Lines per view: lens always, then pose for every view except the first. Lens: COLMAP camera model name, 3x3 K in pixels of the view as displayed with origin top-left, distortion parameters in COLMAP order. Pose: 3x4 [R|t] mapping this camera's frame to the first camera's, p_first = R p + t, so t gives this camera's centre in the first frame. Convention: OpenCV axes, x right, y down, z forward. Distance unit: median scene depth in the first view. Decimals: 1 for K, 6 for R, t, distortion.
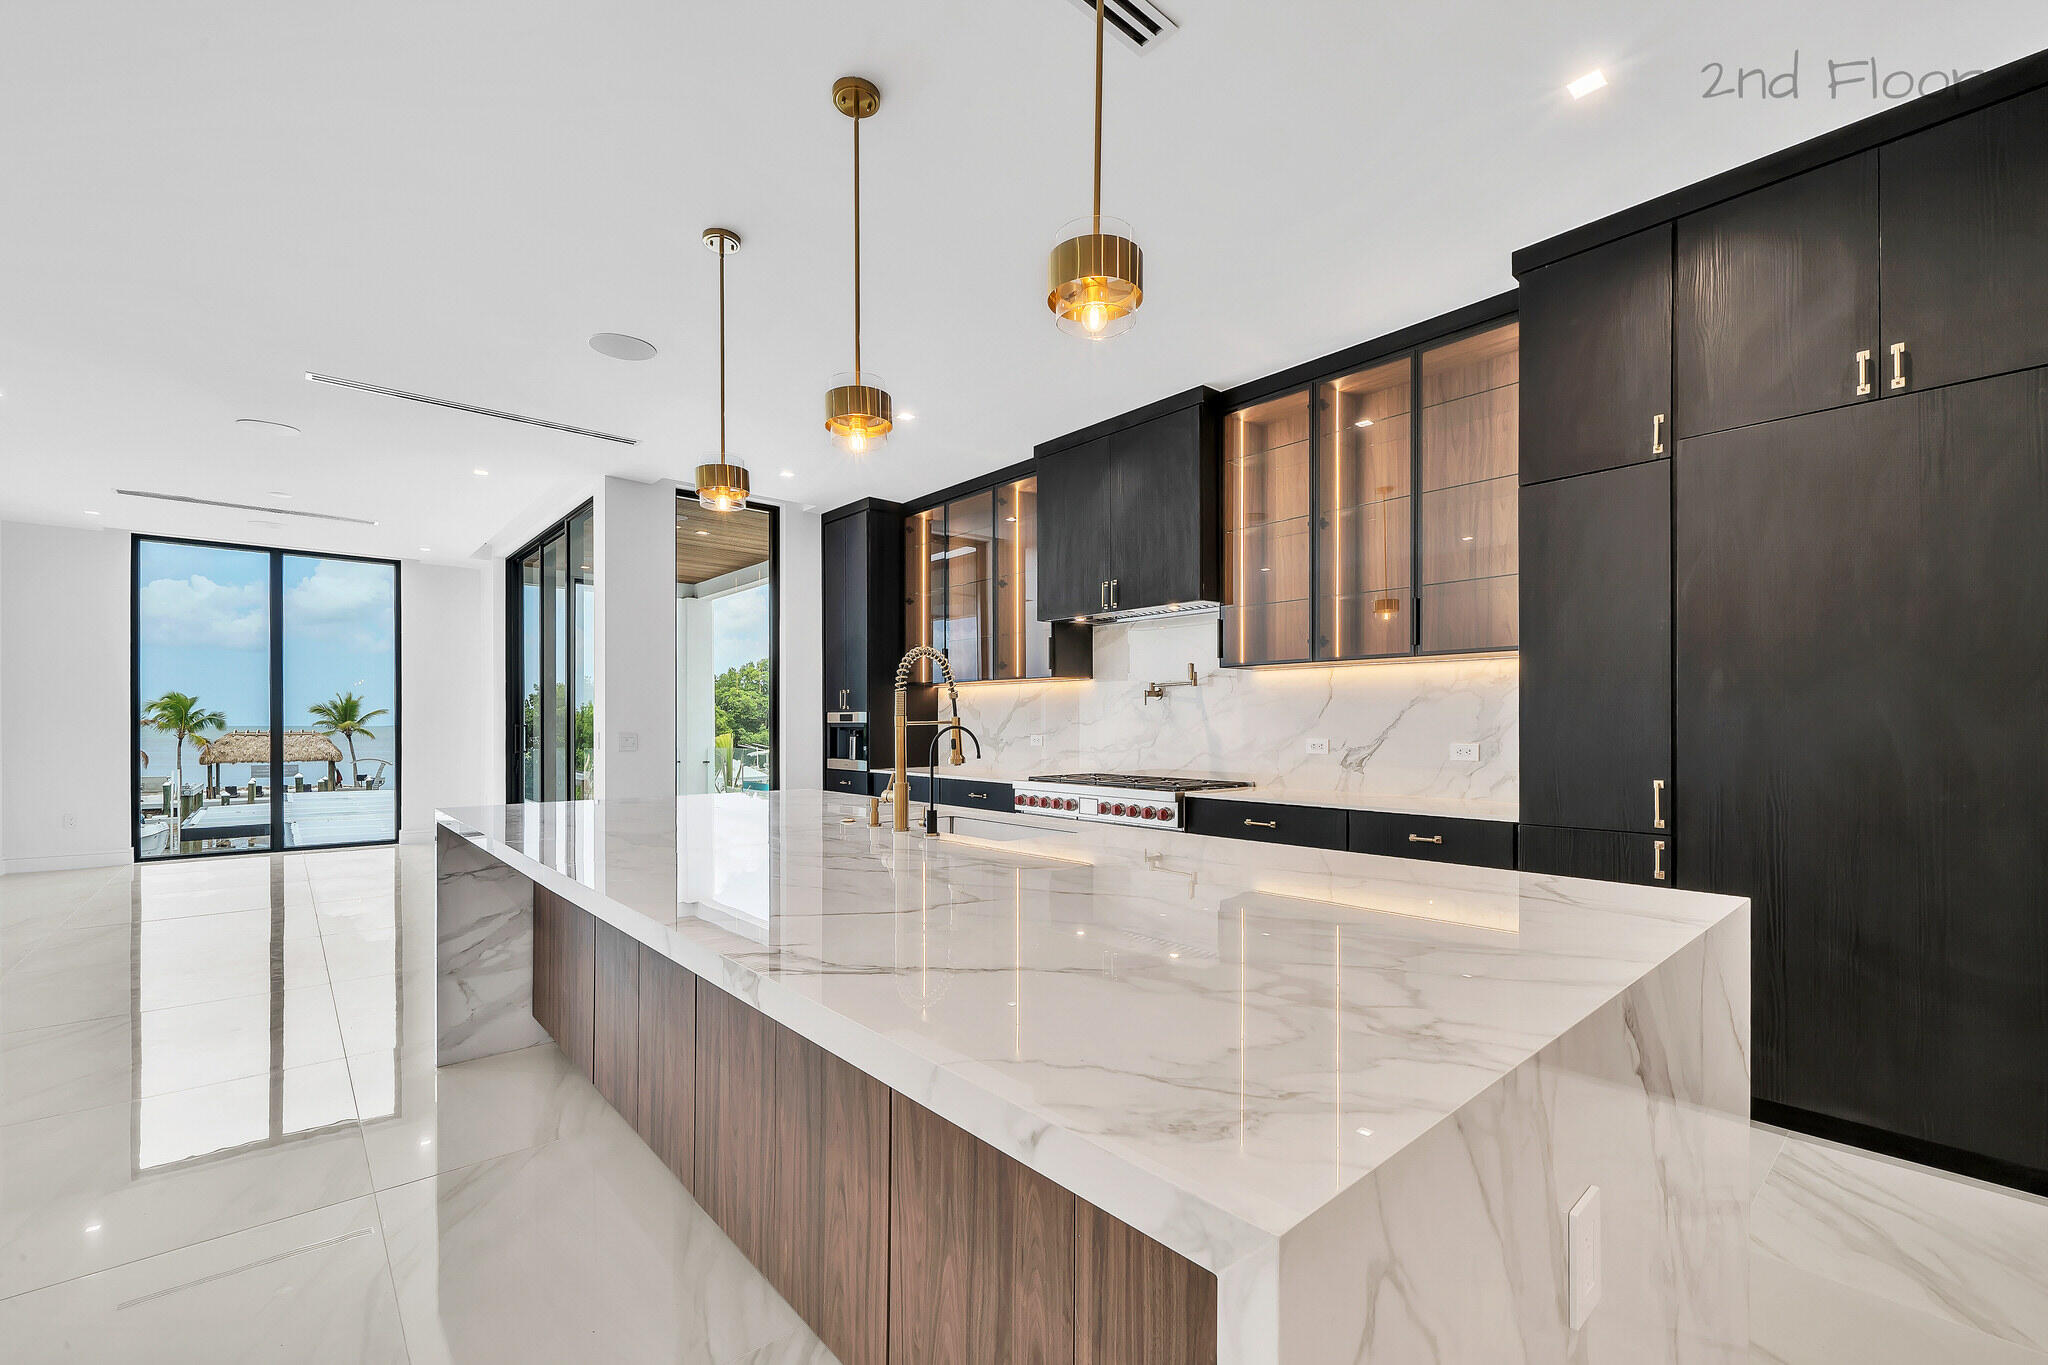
lens RADIAL K [[882.4, 0, 1025.5], [0, 882.4, 714.5], [0, 0, 1]] dist [0.008125, 0.000420]
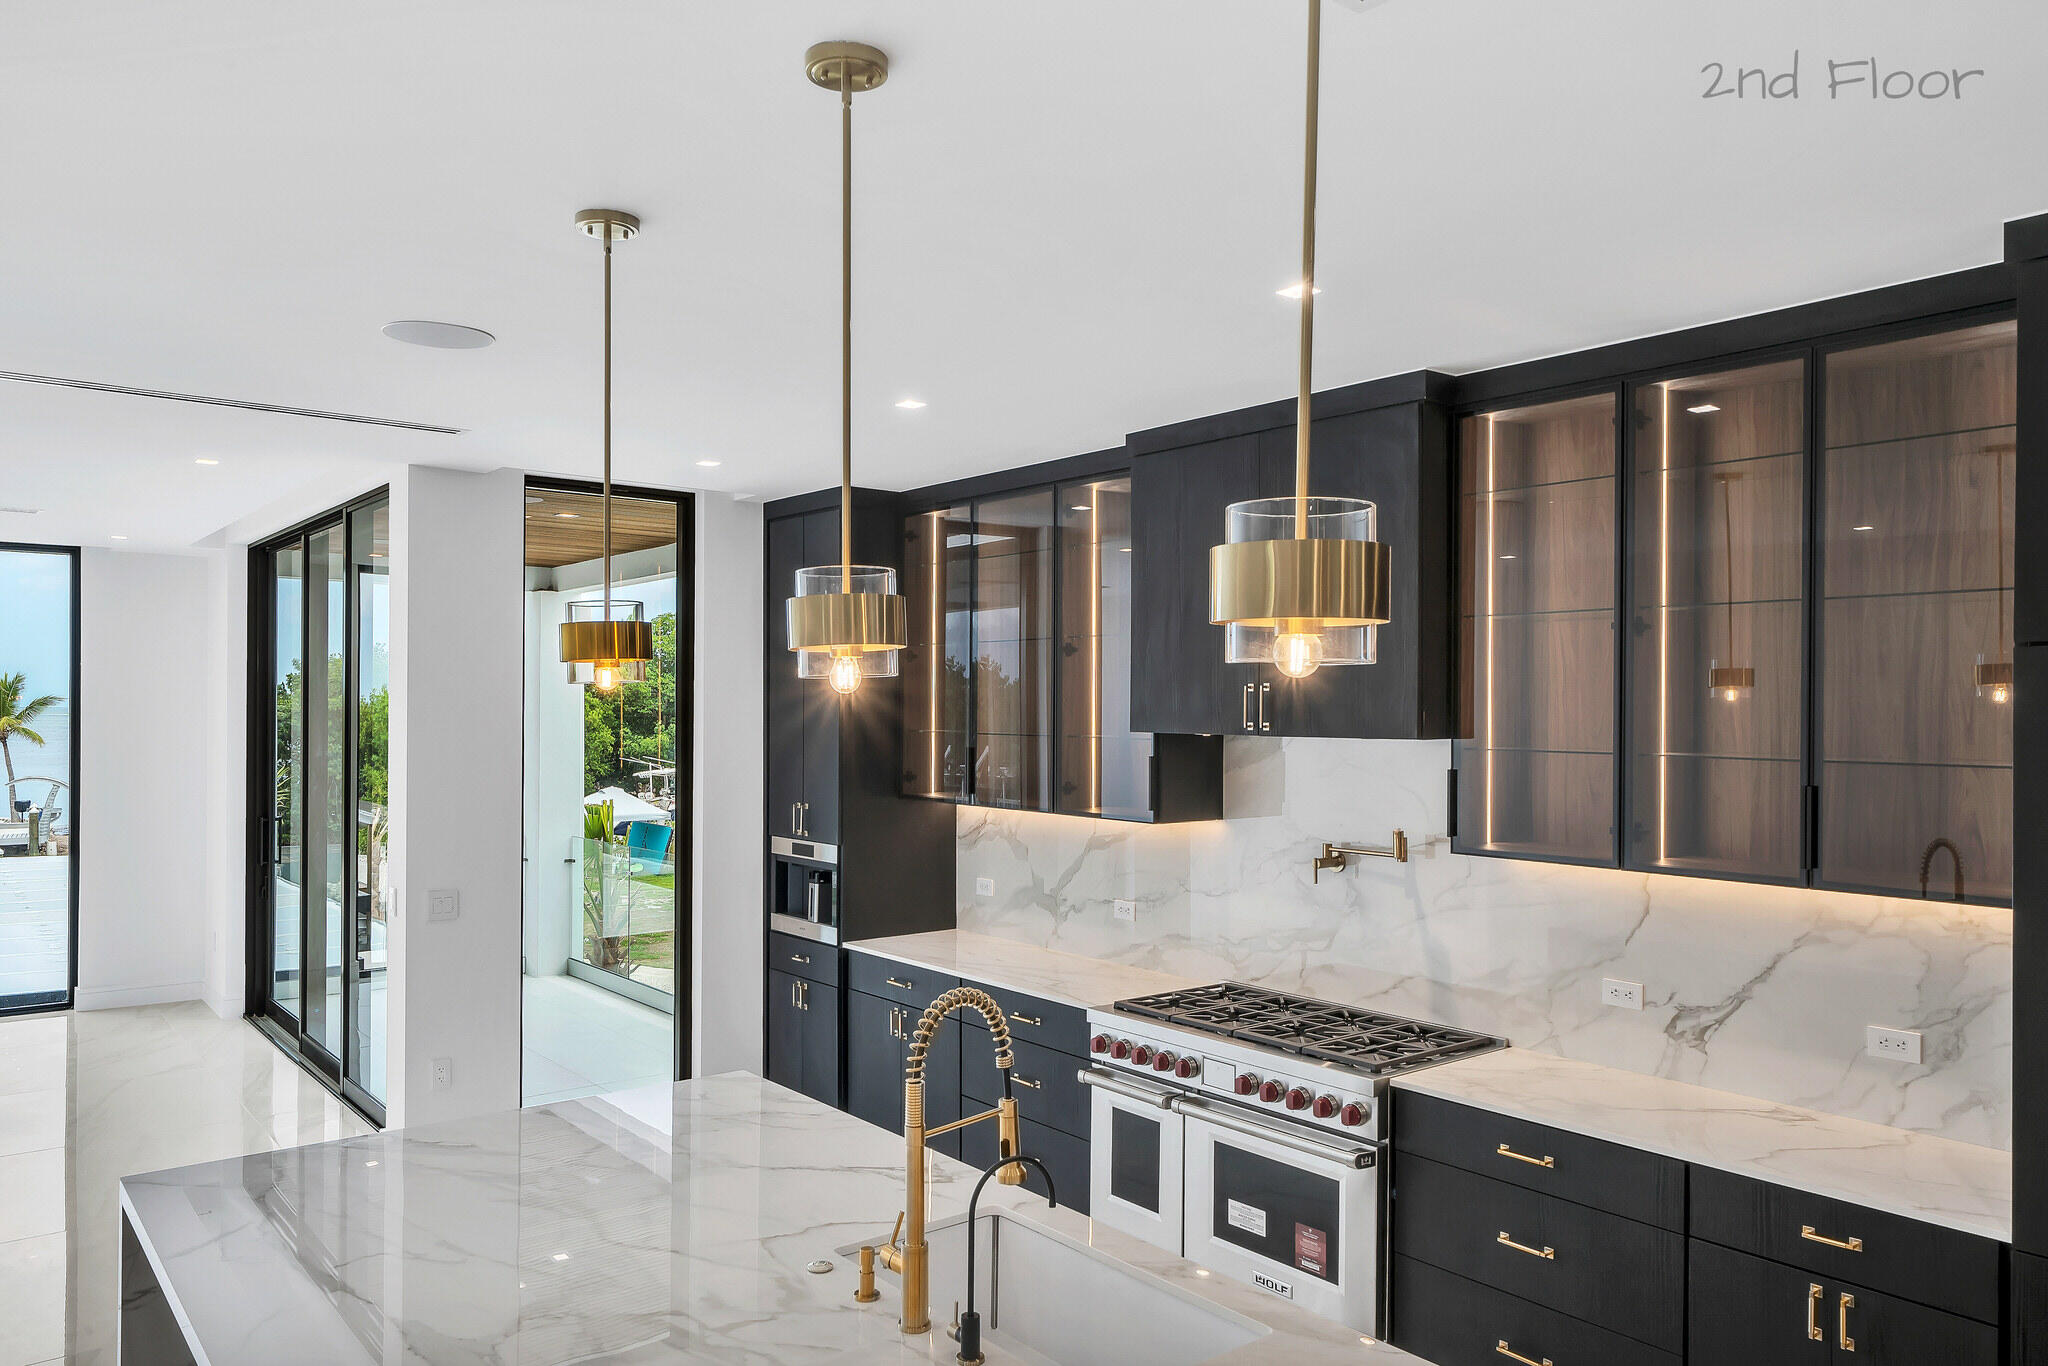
lens RADIAL K [[1455.3, 0, 1025.9], [0, 1455.3, 693.4], [0, 0, 1]] dist [0.013804, -0.001607]
pose [[0.999080, 0.006024, -0.042462, -0.015026], [-0.006014, 0.999982, 0.000372, -0.132927], [0.042463, -0.000116, 0.999098, 0.030657]]
